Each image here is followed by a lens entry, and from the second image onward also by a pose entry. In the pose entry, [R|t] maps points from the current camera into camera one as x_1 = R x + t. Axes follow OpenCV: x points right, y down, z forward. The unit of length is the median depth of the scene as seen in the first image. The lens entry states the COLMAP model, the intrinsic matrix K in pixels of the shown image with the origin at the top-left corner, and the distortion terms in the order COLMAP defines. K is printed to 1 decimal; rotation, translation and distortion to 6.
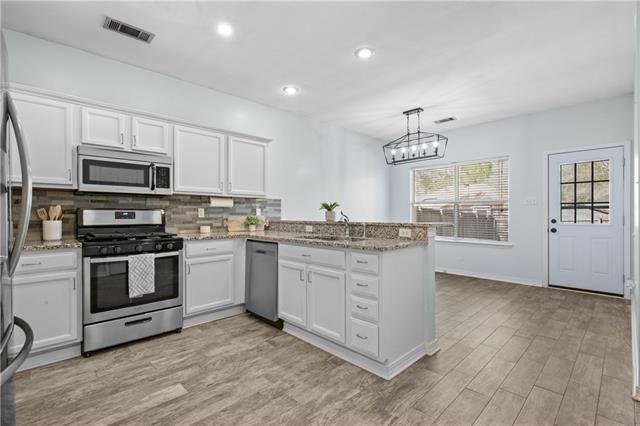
lens RADIAL K [[292.4, 0, 320.0], [0, 292.4, 213.0], [0, 0, 1]] dist [0.000712, 0.000394]
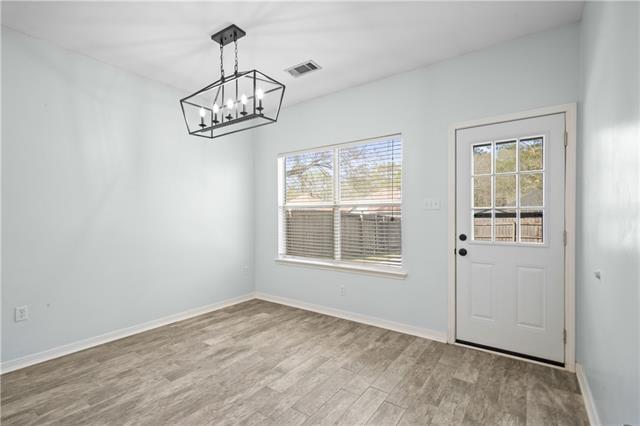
lens RADIAL K [[292.4, 0, 320.0], [0, 292.4, 213.0], [0, 0, 1]] dist [0.000712, 0.000394]
pose [[0.986379, 0.007977, 0.164296, 0.393859], [-0.006811, 0.999947, -0.007660, -0.016367], [-0.164349, 0.006437, 0.986381, 0.434946]]
